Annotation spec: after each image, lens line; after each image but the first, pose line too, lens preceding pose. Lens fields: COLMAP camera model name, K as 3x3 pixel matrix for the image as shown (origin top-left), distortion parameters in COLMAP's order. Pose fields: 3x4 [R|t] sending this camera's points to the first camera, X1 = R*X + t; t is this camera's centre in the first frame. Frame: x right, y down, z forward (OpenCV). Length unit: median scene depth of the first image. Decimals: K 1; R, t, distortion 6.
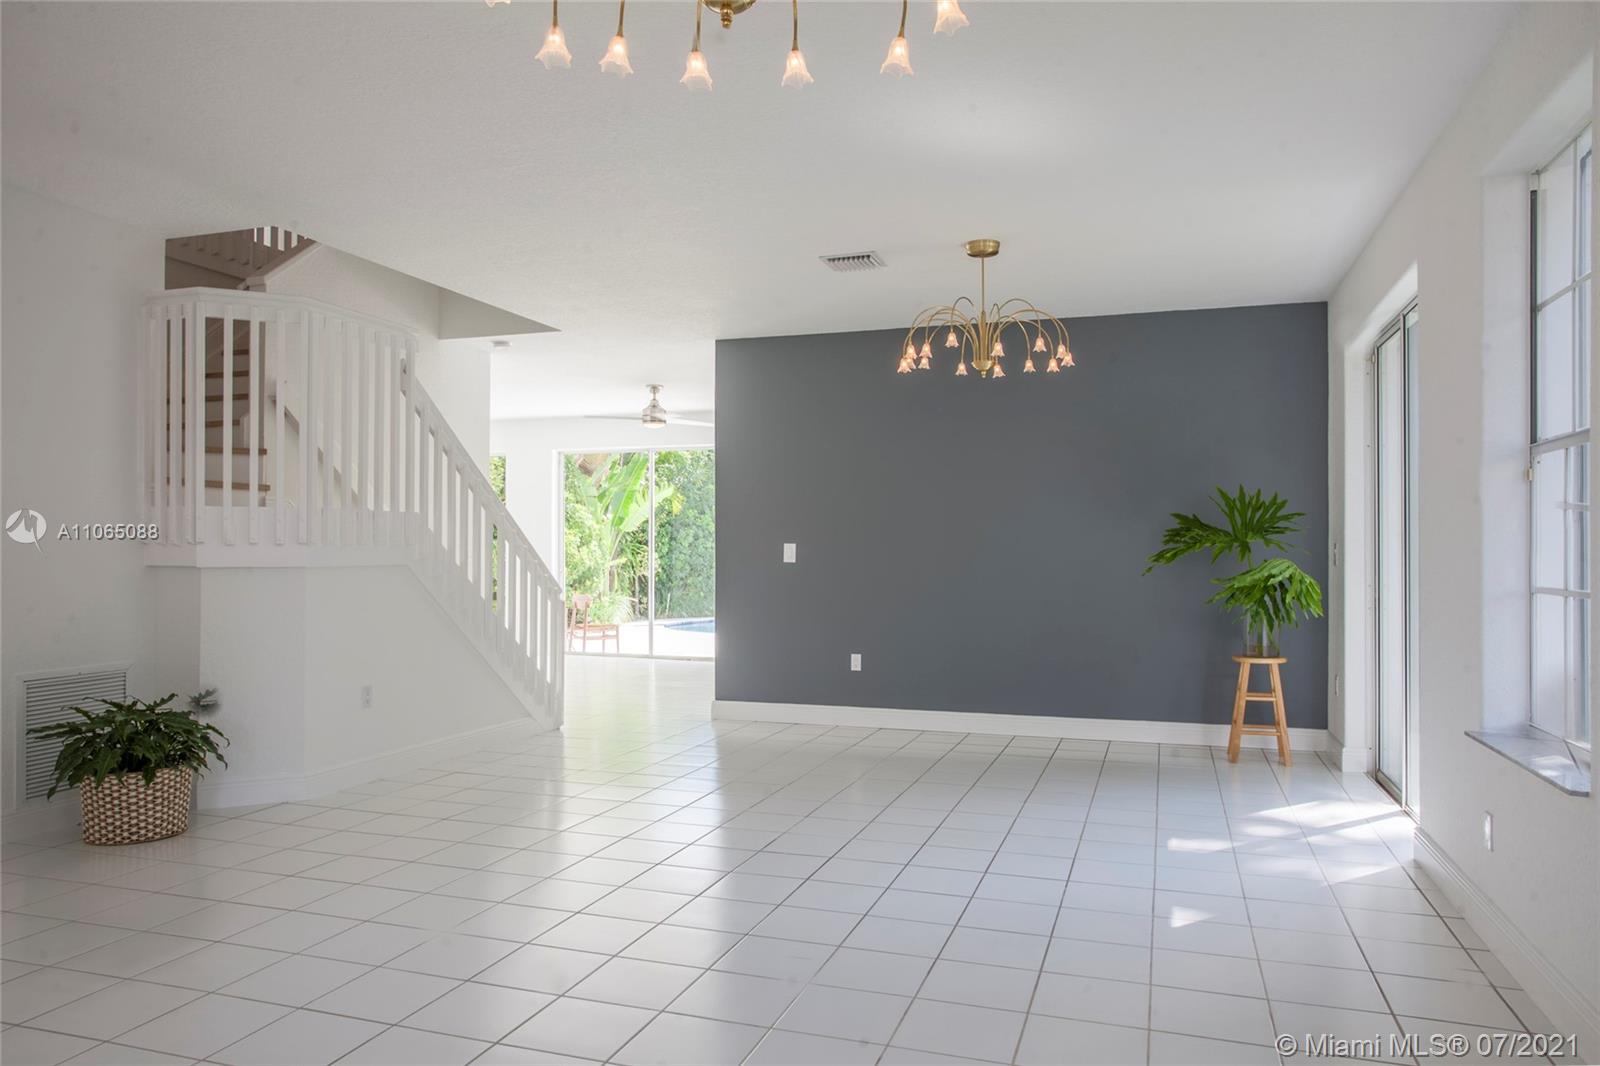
lens RADIAL K [[1105.6, 0, 797.8], [0, 1105.6, 557.6], [0, 0, 1]] dist [-0.000225, 0.001243]
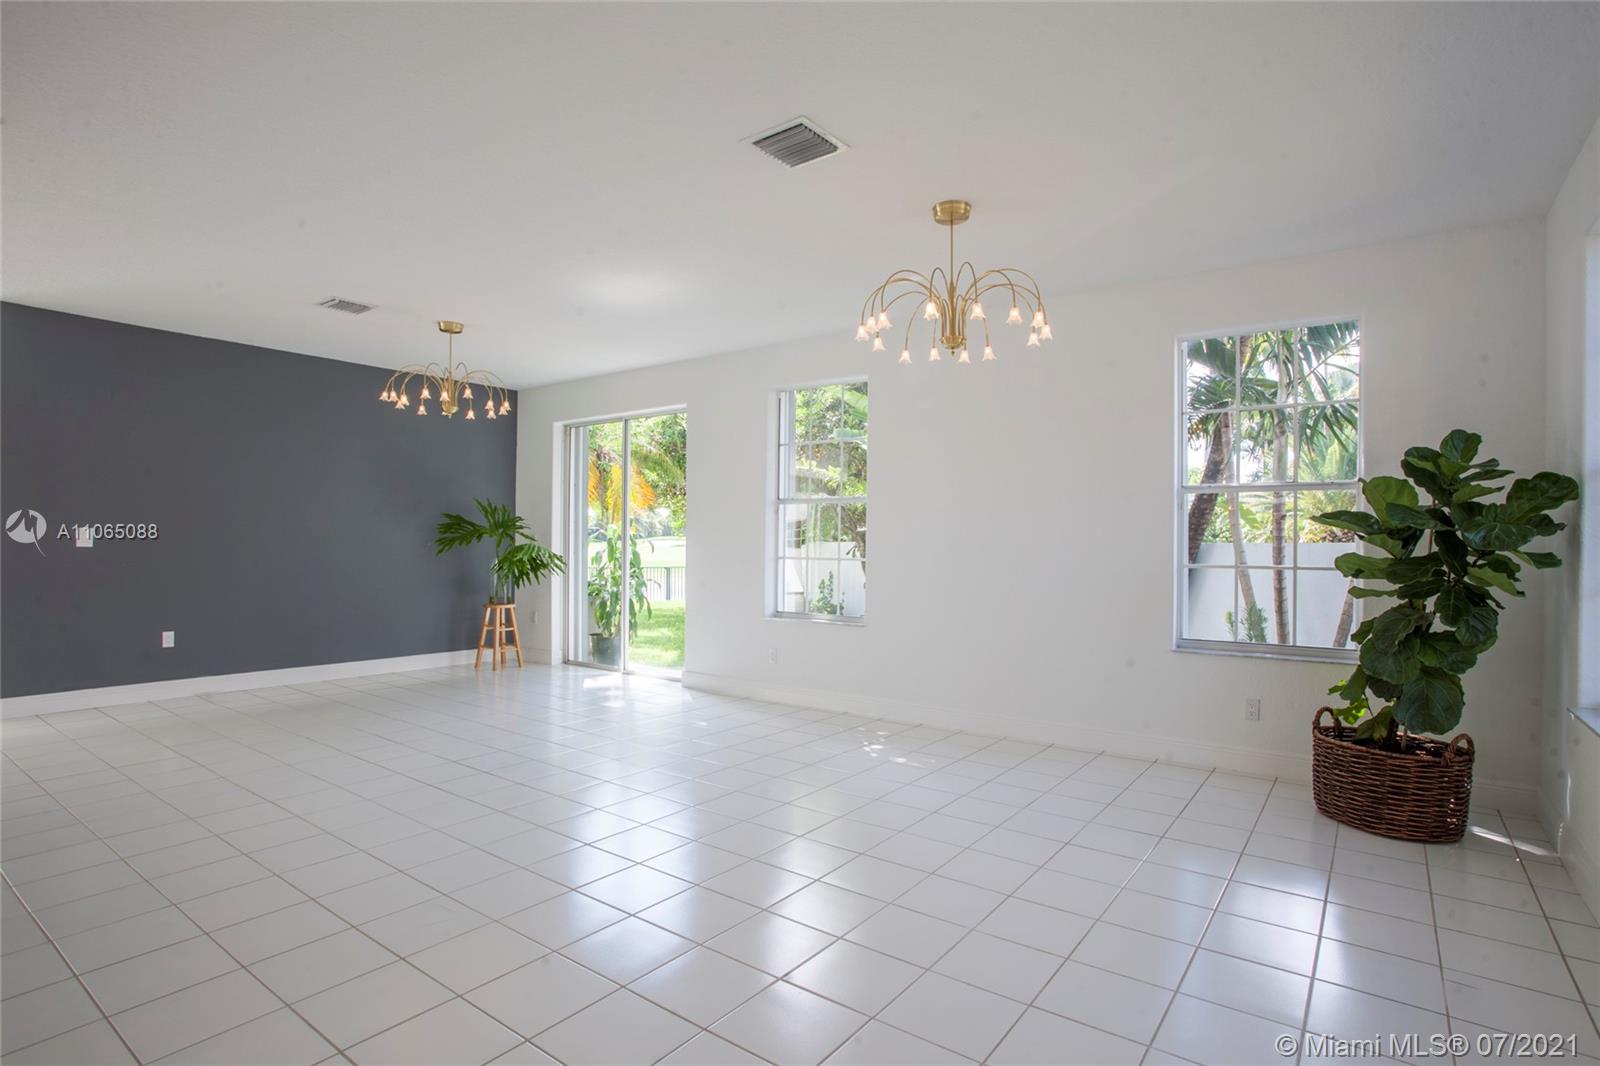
lens RADIAL K [[802.2, 0, 798.7], [0, 802.2, 544.4], [0, 0, 1]] dist [-0.070822, 0.031733]
pose [[0.309041, -0.002181, 0.951046, -0.598044], [-0.009575, 0.999940, 0.005404, -0.009558], [-0.951001, -0.010777, 0.309001, 0.235286]]
